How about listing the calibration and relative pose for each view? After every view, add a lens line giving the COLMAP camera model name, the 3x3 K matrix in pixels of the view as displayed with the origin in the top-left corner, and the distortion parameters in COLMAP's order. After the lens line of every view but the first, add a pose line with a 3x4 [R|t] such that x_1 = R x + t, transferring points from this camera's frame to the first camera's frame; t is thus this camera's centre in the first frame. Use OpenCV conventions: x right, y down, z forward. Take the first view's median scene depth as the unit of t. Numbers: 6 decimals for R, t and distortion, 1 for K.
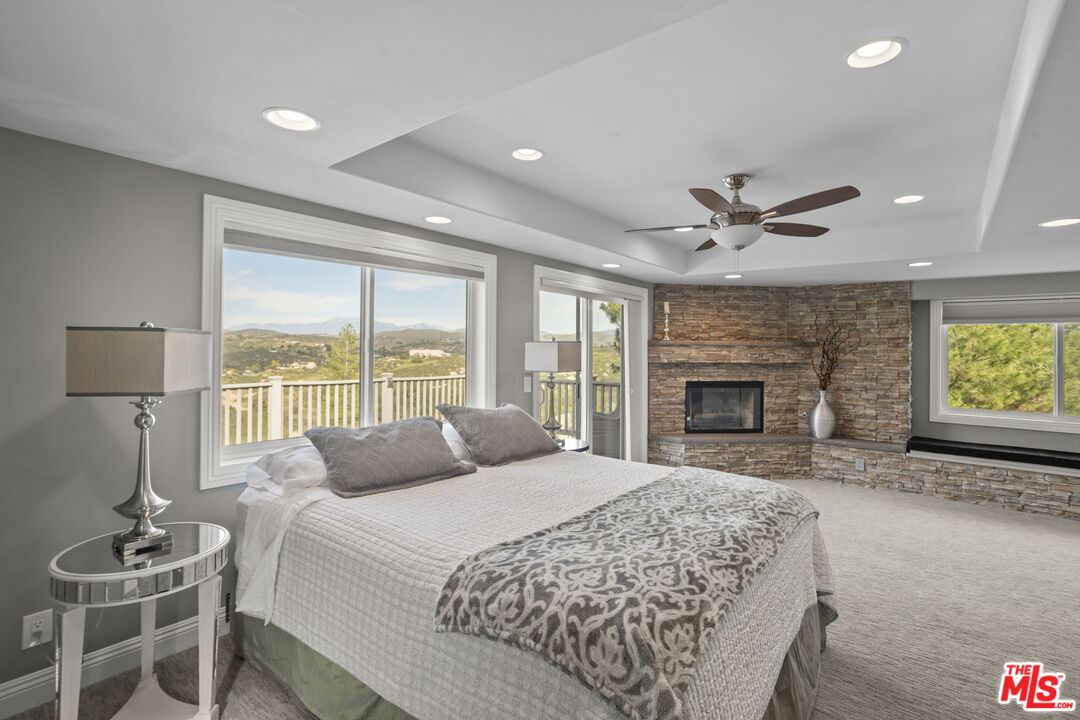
lens RADIAL K [[520.6, 0, 543.8], [0, 520.6, 348.6], [0, 0, 1]] dist [-0.024835, 0.008305]
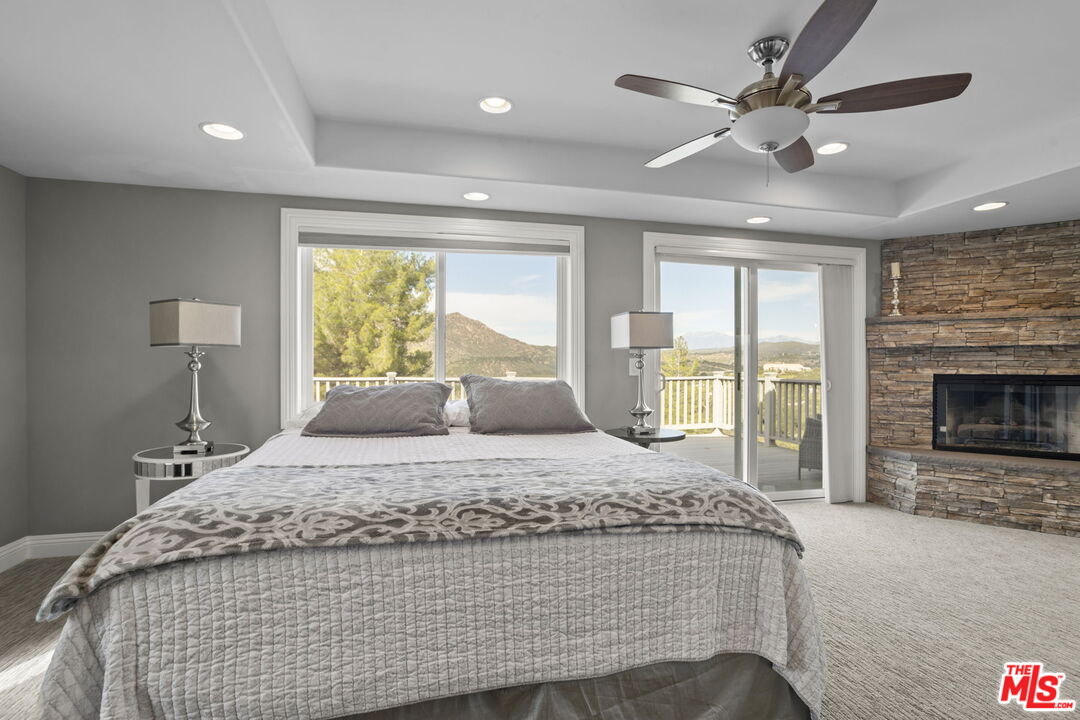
lens RADIAL K [[520.6, 0, 540.9], [0, 520.6, 365.2], [0, 0, 1]] dist [-0.024835, 0.008305]
pose [[0.789233, -0.006077, -0.614063, 0.285414], [0.008336, 0.999965, 0.000818, 0.046647], [0.614037, -0.005765, 0.789256, 0.143270]]
